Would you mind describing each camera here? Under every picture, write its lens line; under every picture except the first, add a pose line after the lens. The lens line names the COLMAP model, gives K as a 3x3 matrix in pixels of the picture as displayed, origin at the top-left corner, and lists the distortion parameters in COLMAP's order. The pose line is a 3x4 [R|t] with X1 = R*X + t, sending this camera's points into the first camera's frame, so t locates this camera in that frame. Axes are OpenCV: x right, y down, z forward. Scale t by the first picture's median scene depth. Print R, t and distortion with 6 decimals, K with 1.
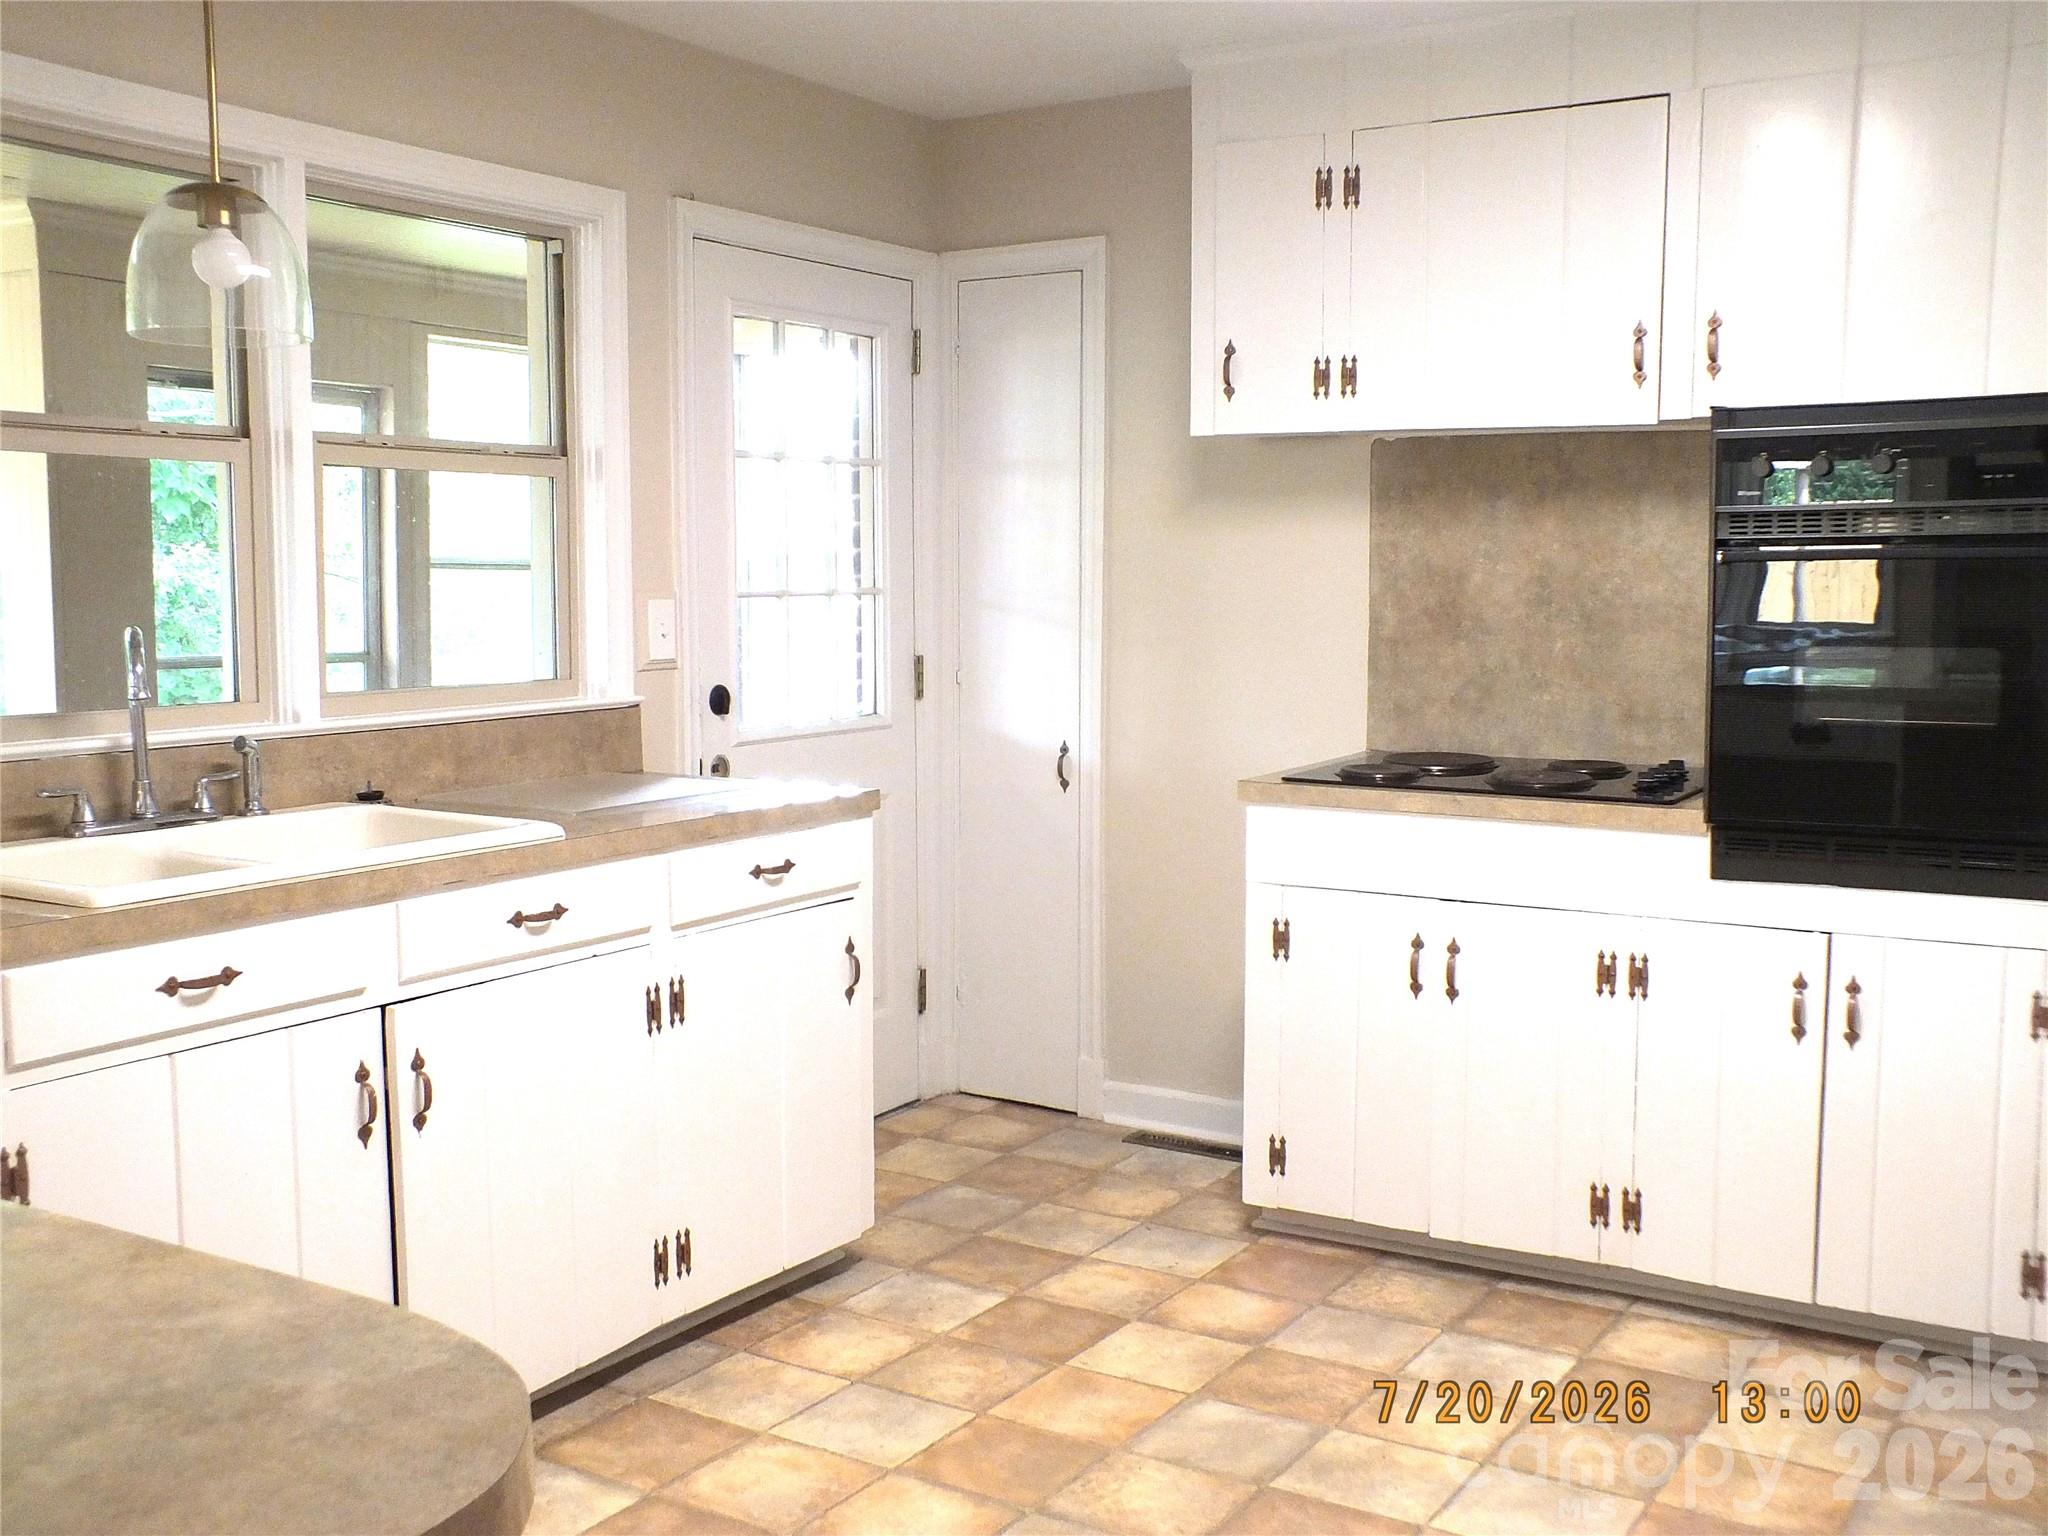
lens RADIAL K [[2119.4, 0, 1037.9], [0, 2119.4, 738.4], [0, 0, 1]] dist [0.031310, 0.000000]
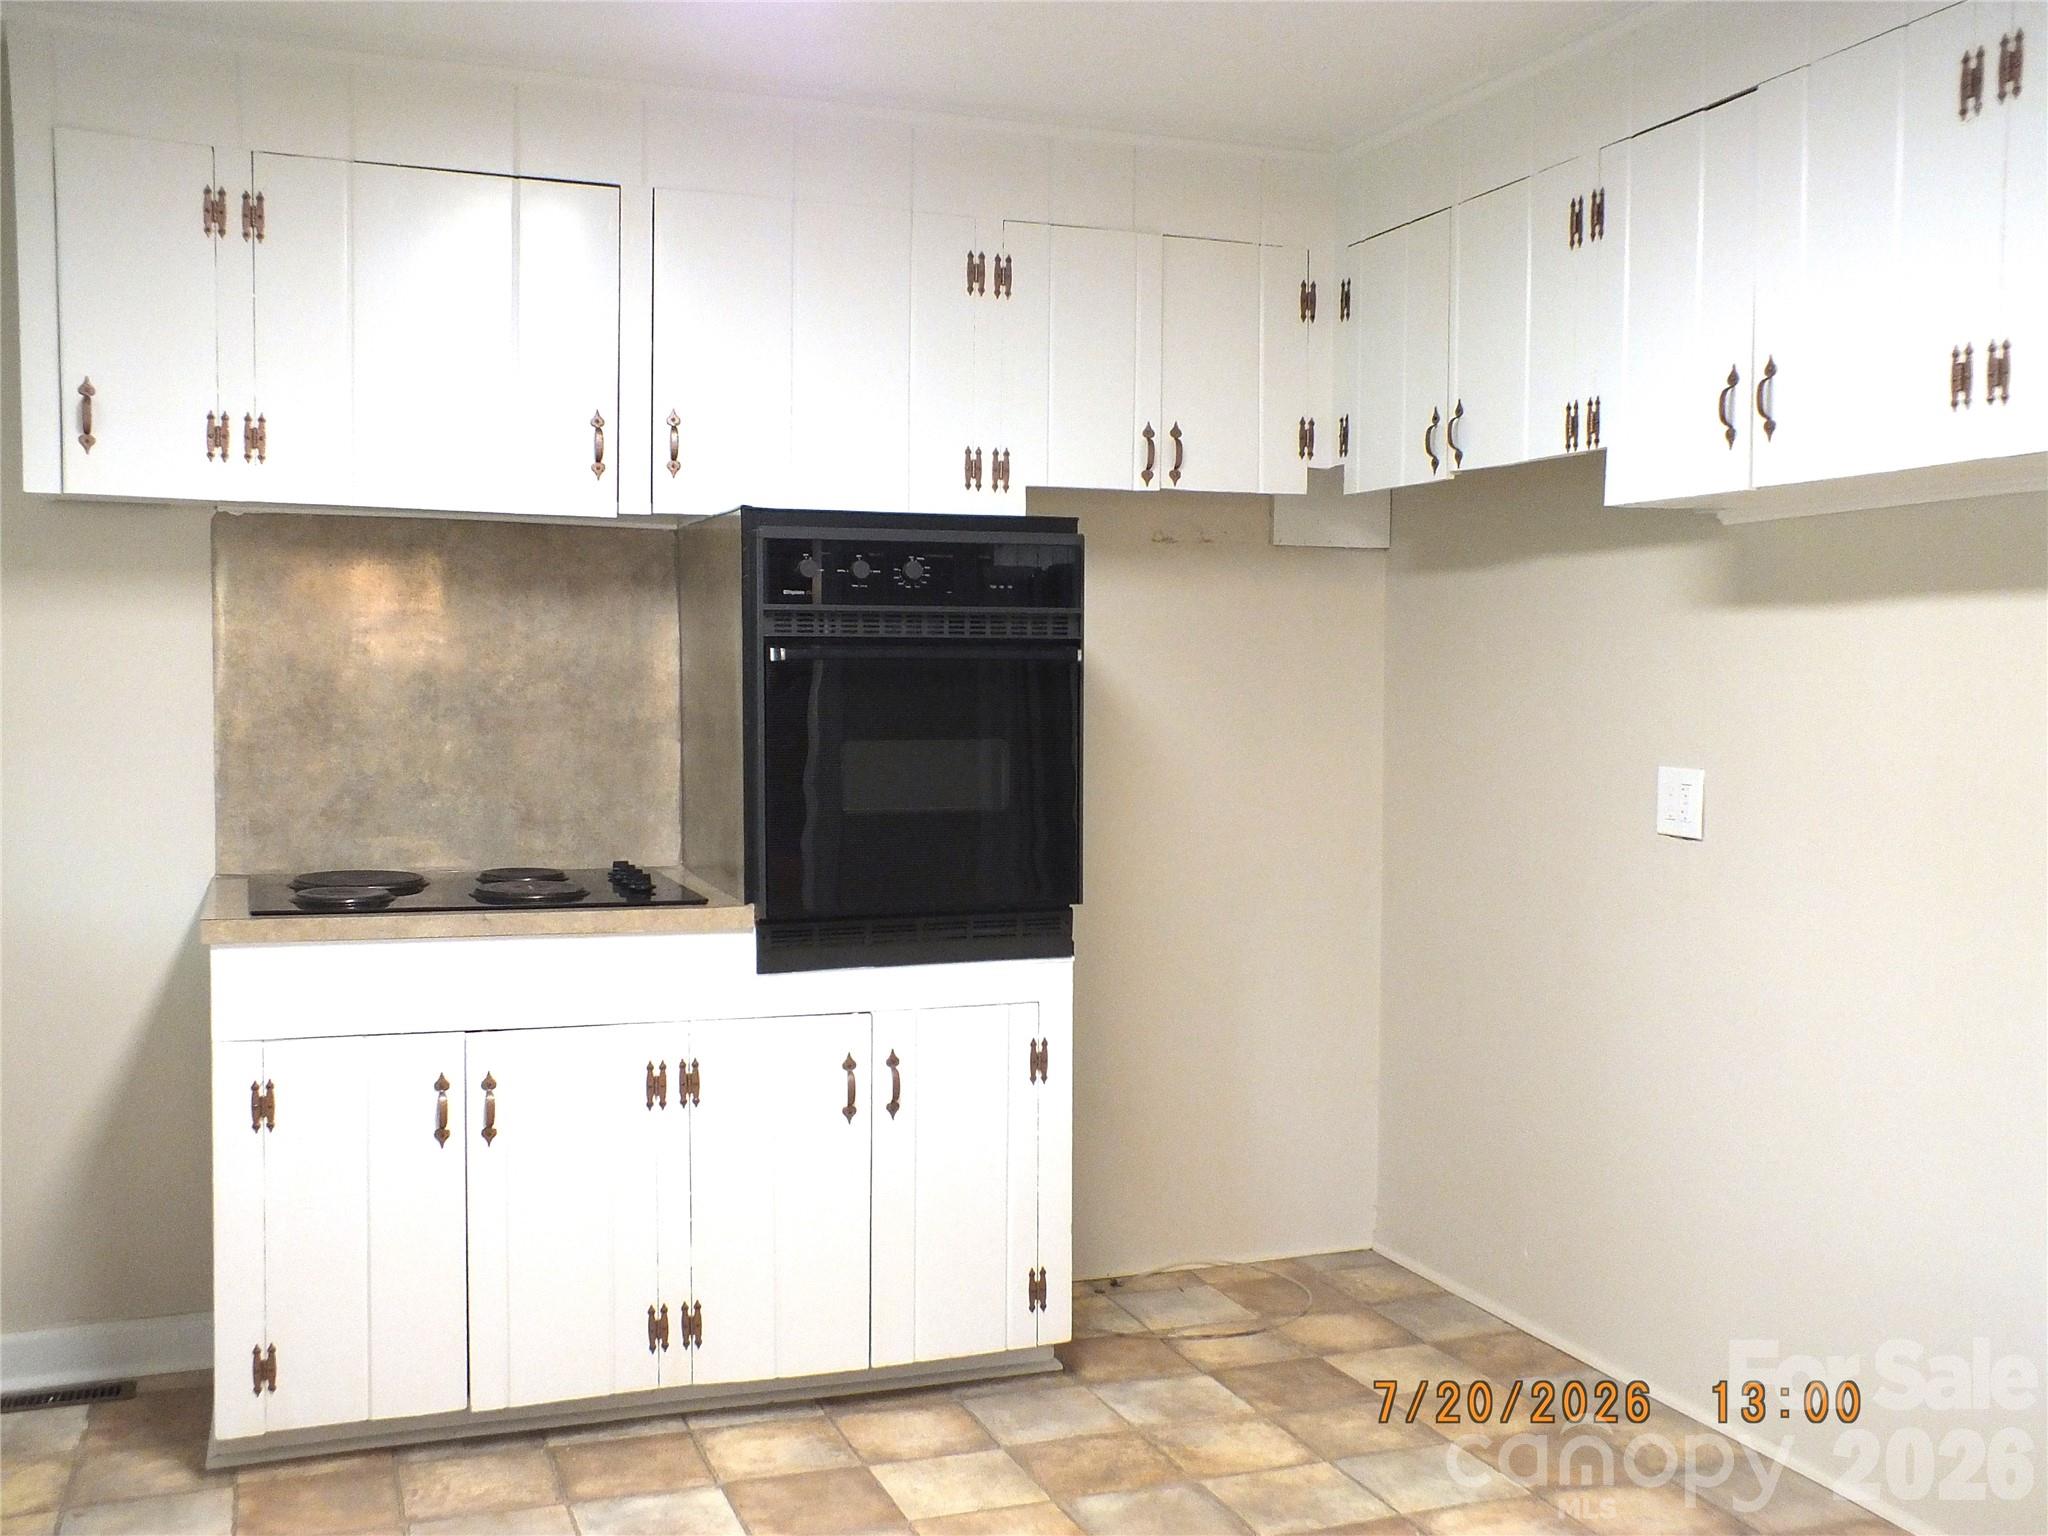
lens RADIAL K [[2119.4, 0, 1032.4], [0, 2119.4, 774.5], [0, 0, 1]] dist [0.031310, 0.000000]
pose [[0.624602, -0.031550, 0.780306, -0.353770], [0.056093, 0.998415, -0.004531, -0.014974], [-0.778926, 0.046600, 0.625382, 0.246043]]
